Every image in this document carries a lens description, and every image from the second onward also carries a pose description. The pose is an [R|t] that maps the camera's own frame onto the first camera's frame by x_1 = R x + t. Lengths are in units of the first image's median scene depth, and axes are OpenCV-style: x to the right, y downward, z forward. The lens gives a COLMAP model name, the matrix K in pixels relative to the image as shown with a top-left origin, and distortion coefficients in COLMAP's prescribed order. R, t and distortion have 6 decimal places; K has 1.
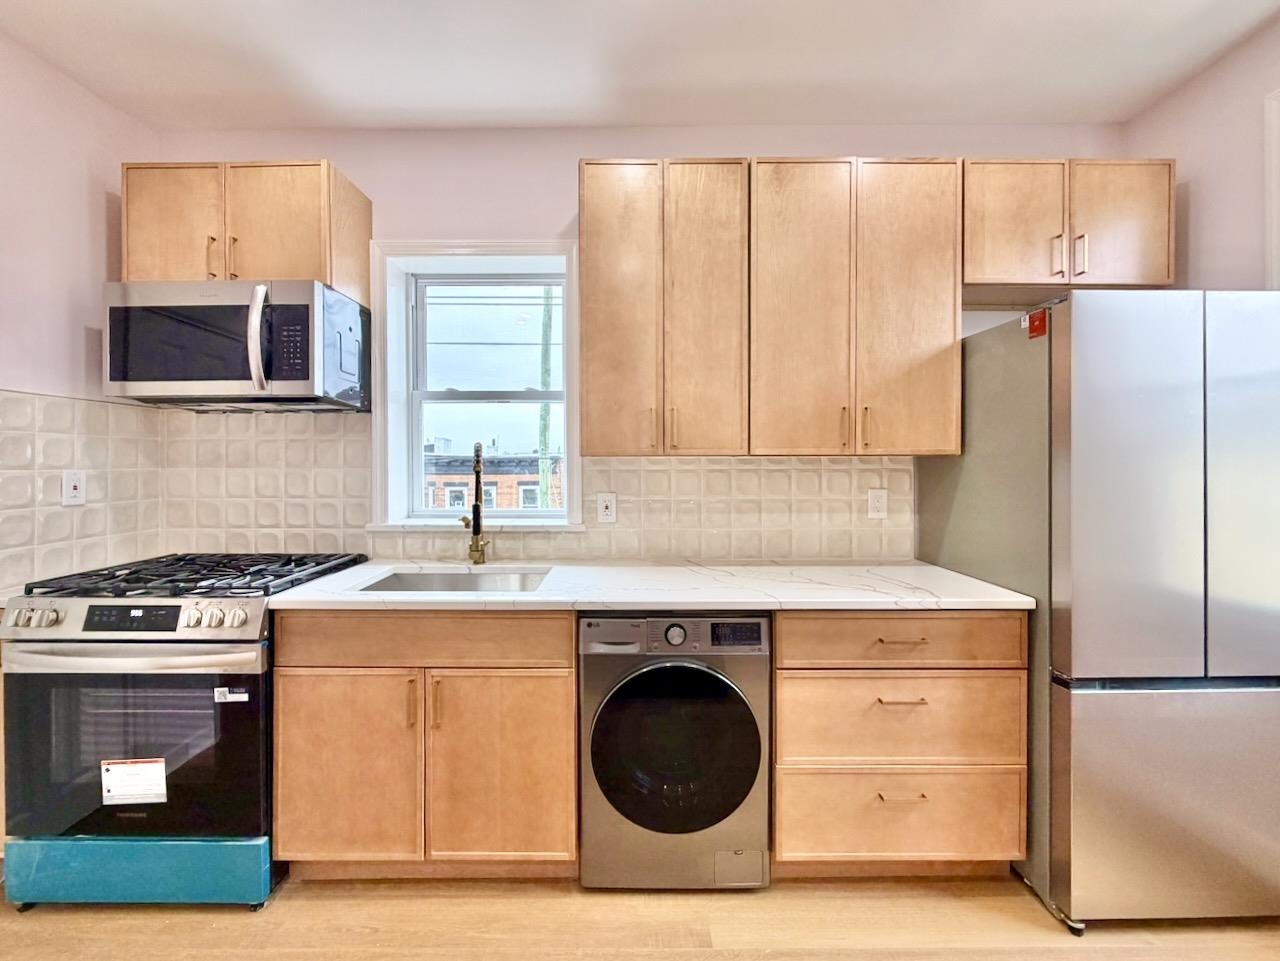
lens RADIAL K [[529.4, 0, 634.0], [0, 529.4, 464.3], [0, 0, 1]] dist [-0.000410, -0.000227]
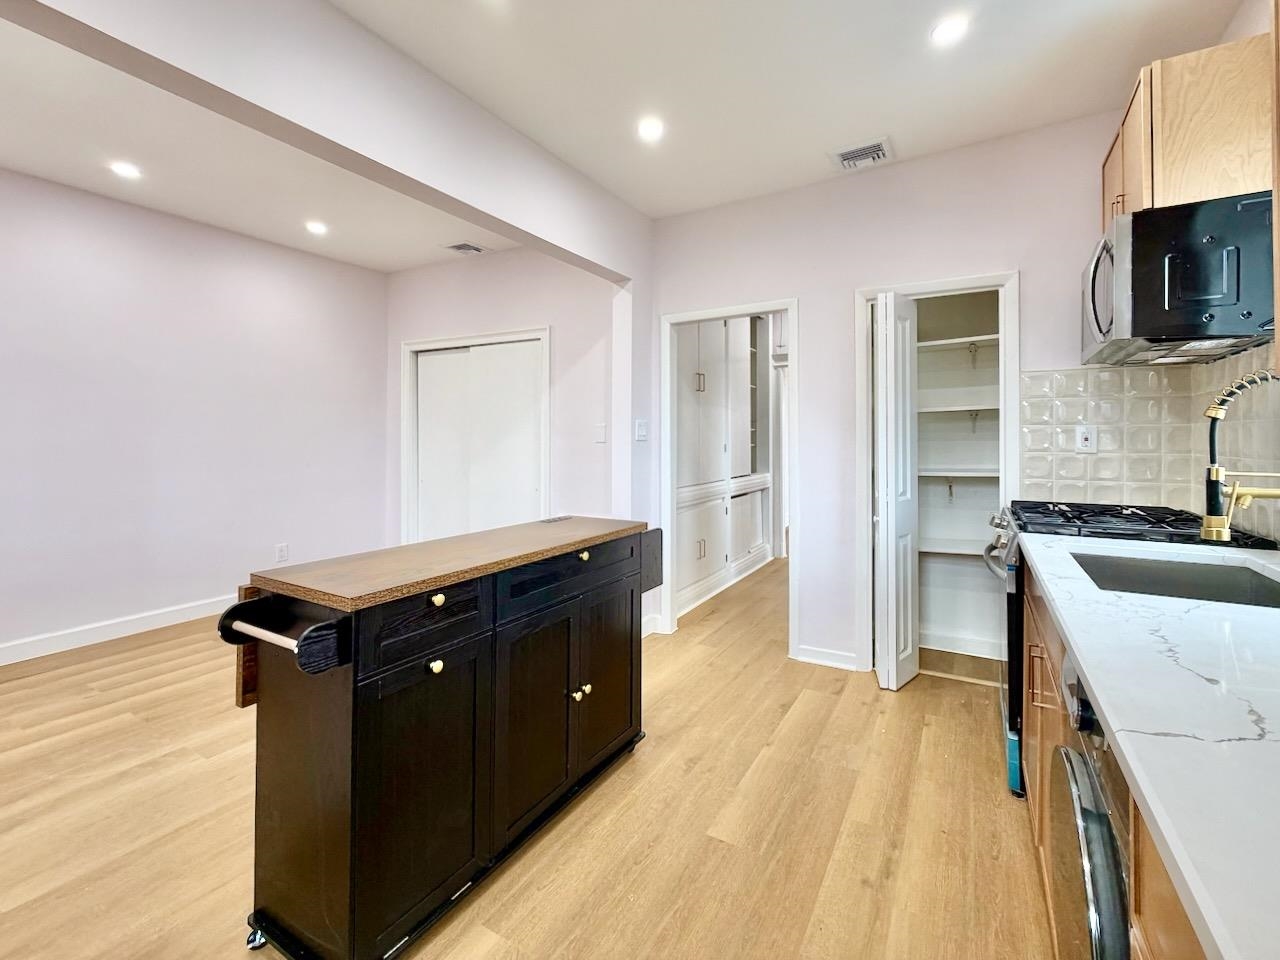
lens RADIAL K [[572.8, 0, 635.1], [0, 572.8, 433.7], [0, 0, 1]] dist [0.001636, 0.000182]
pose [[-0.512984, -0.005502, -0.858380, 0.667618], [-0.003308, 0.999985, -0.004433, 0.040030], [0.858392, 0.000566, -0.512995, 0.763454]]
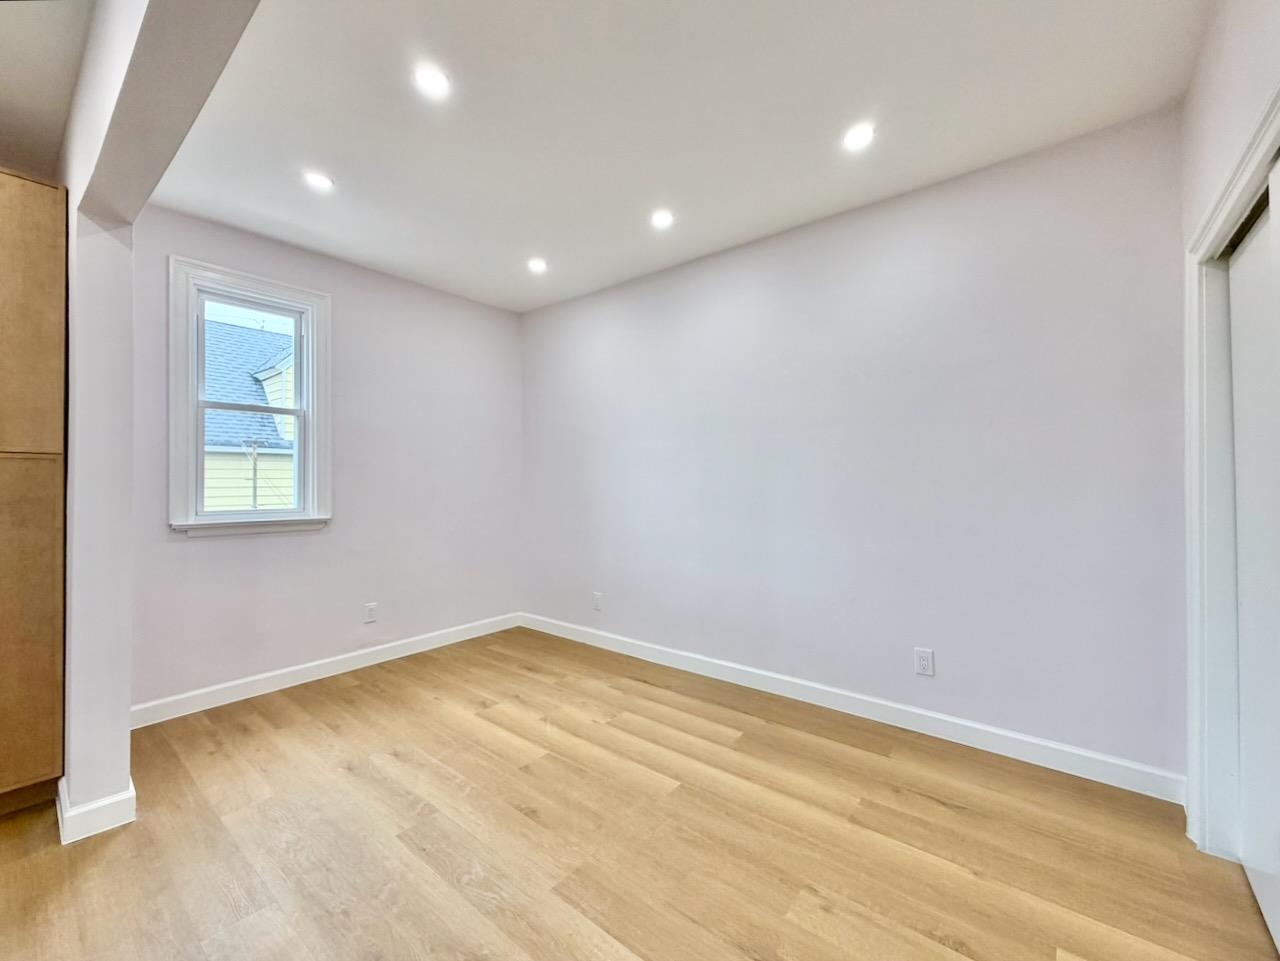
lens RADIAL K [[521.1, 0, 634.9], [0, 521.1, 477.9], [0, 0, 1]] dist [-0.000062, -0.000384]
pose [[-0.776034, 0.009039, 0.630627, -0.857926], [0.008123, 0.999958, -0.004336, 0.034083], [-0.630639, 0.001758, -0.776074, -0.106673]]
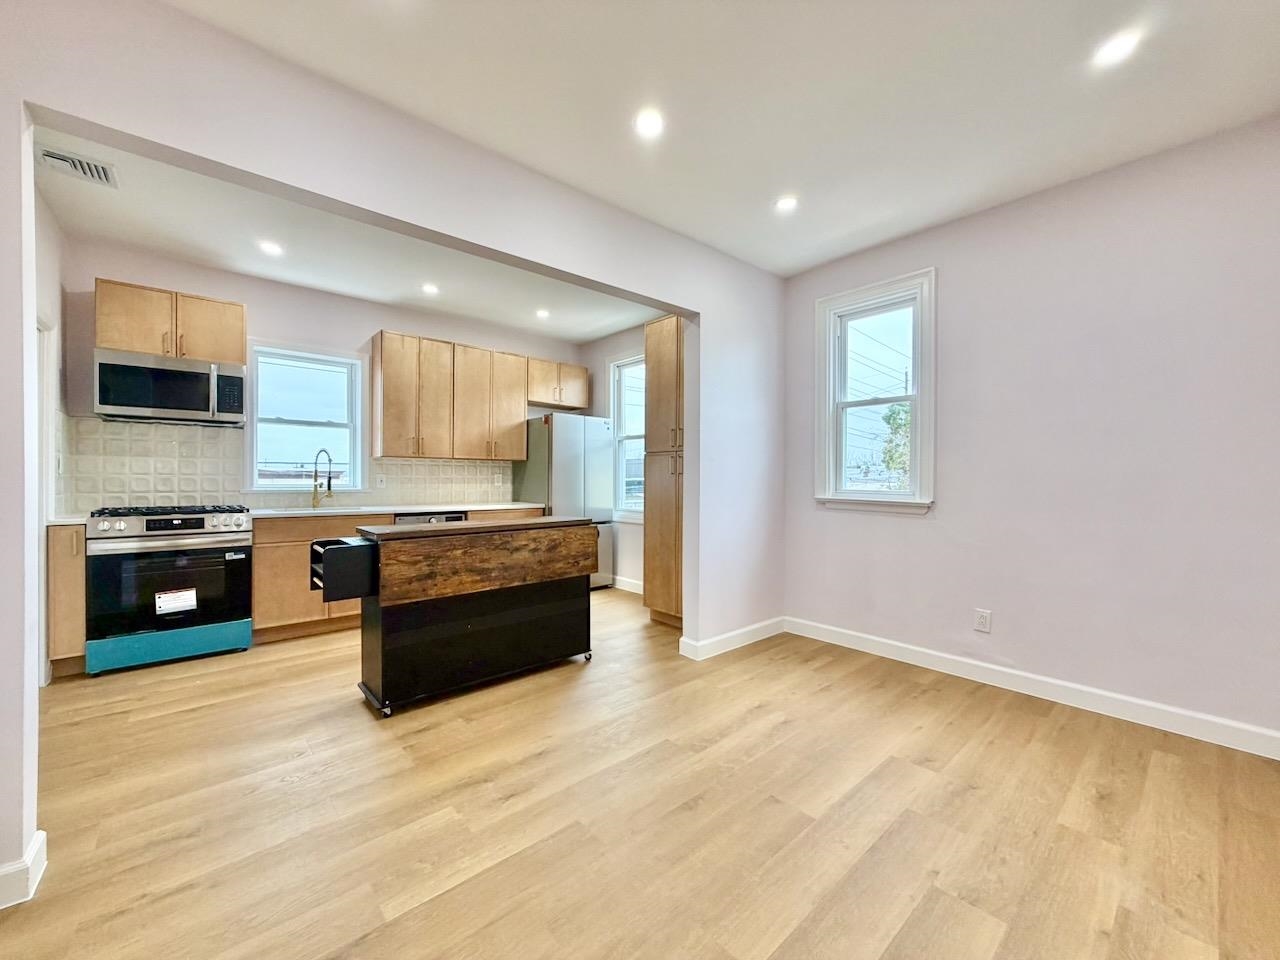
lens RADIAL K [[509.6, 0, 635.9], [0, 509.6, 481.3], [0, 0, 1]] dist [-0.000202, 0.000113]
pose [[0.752333, 0.003328, 0.658774, -0.738923], [-0.005251, 0.999986, 0.000945, 0.087413], [-0.658762, -0.004171, 0.752340, -1.434633]]
